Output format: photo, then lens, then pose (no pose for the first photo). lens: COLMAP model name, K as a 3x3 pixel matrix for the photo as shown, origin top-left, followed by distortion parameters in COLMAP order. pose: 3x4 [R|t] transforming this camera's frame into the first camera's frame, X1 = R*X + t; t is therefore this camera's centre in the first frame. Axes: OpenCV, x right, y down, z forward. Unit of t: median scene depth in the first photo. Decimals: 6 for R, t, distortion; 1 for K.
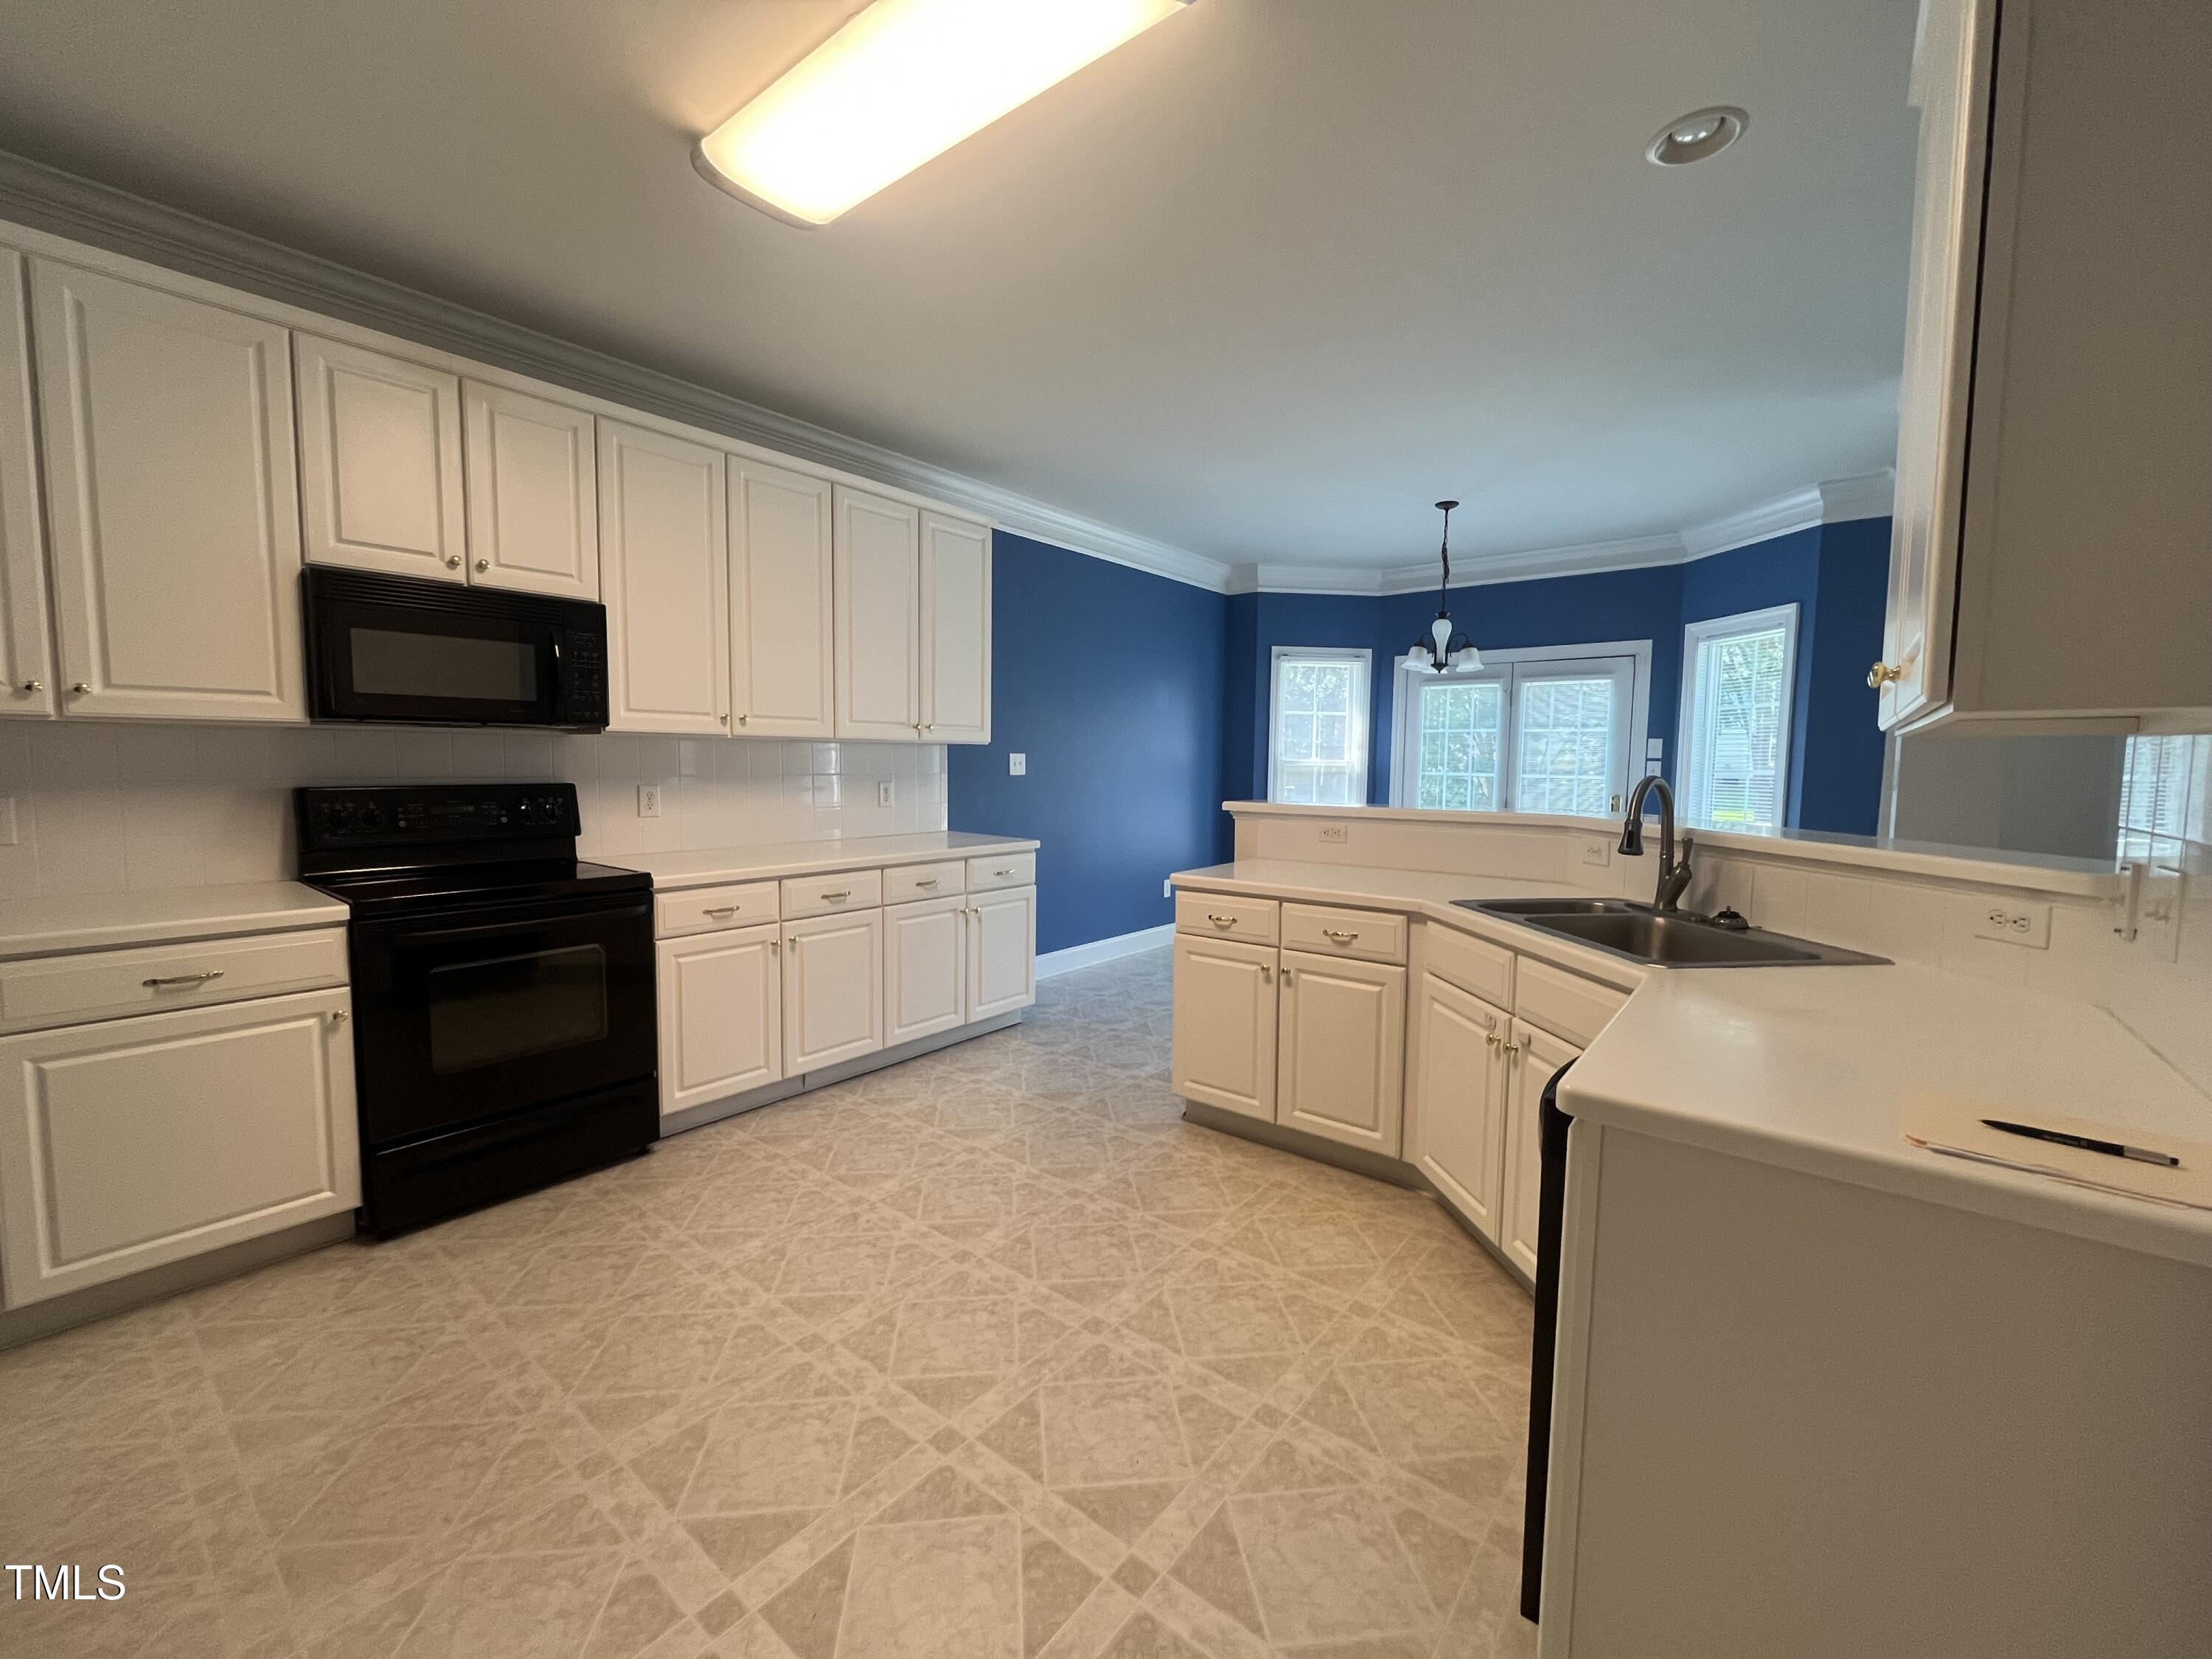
lens RADIAL K [[876.3, 0, 1109.7], [0, 876.3, 821.3], [0, 0, 1]] dist [-0.000105, 0.000017]
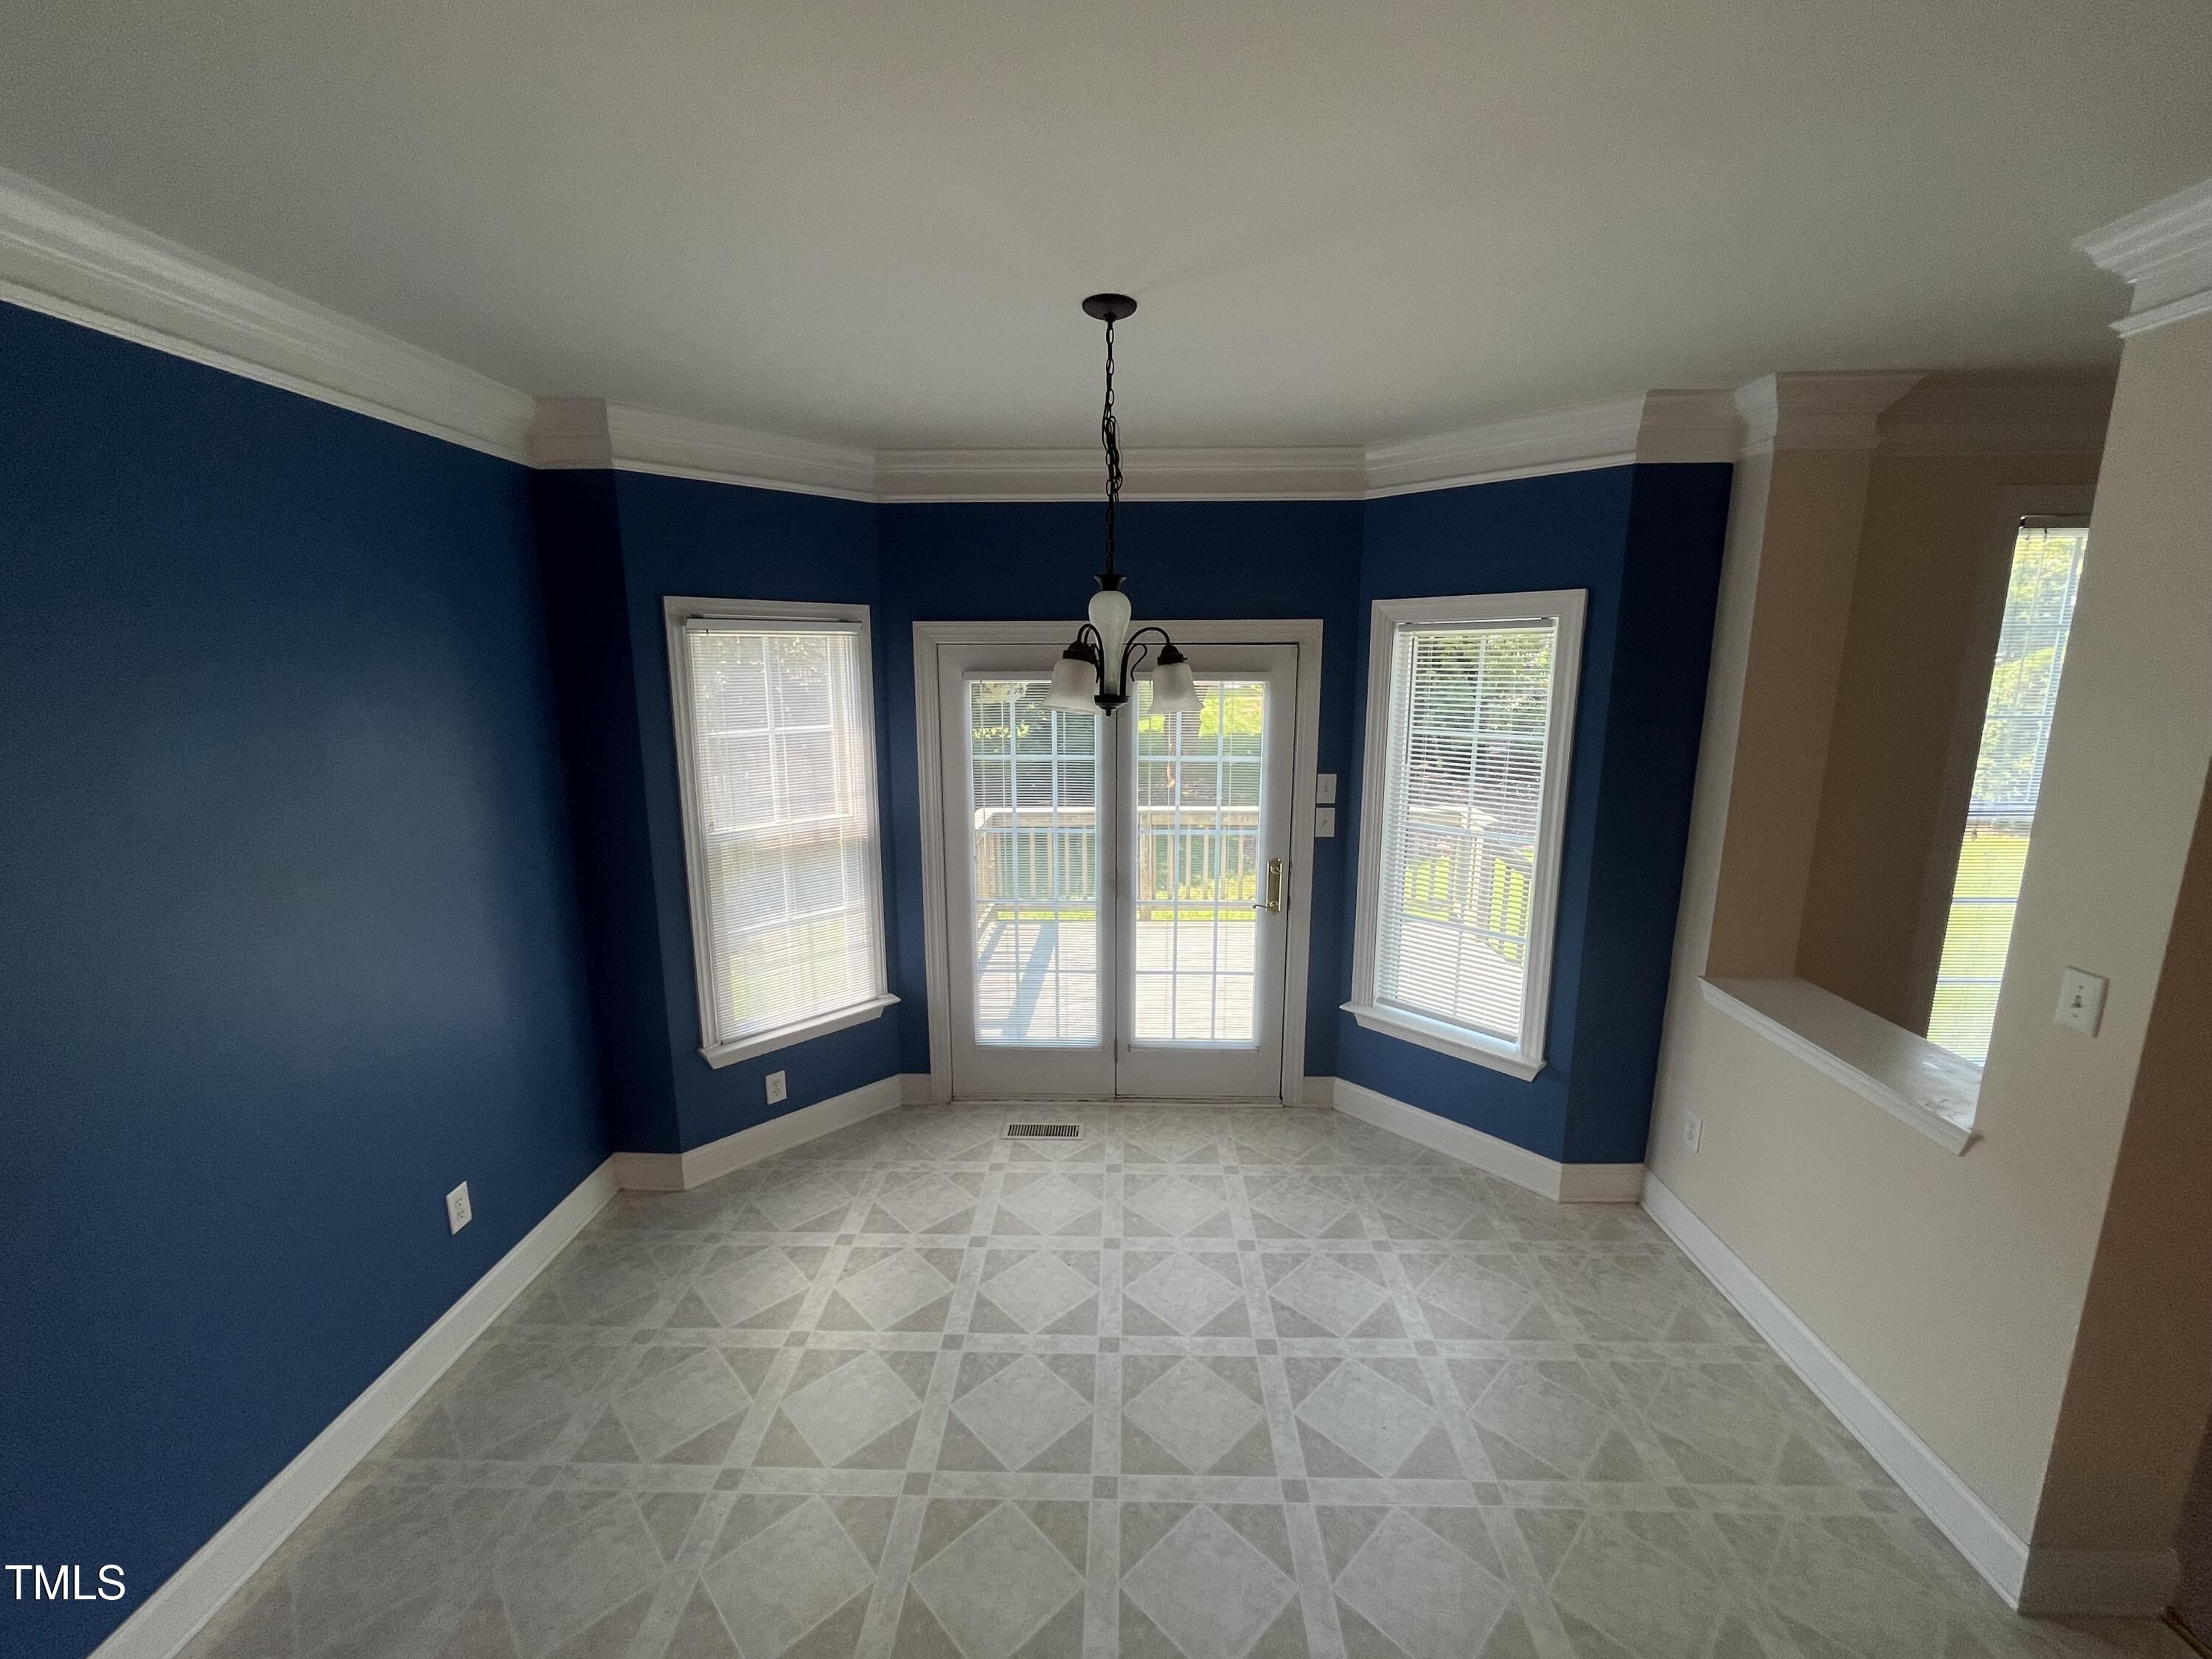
lens RADIAL K [[892.3, 0, 1103.4], [0, 892.3, 827.8], [0, 0, 1]] dist [-0.000234, 0.000081]
pose [[0.795370, -0.126229, 0.592835, 0.090037], [0.055880, 0.989180, 0.135650, -0.154583], [-0.603543, -0.074764, 0.793817, 0.570754]]
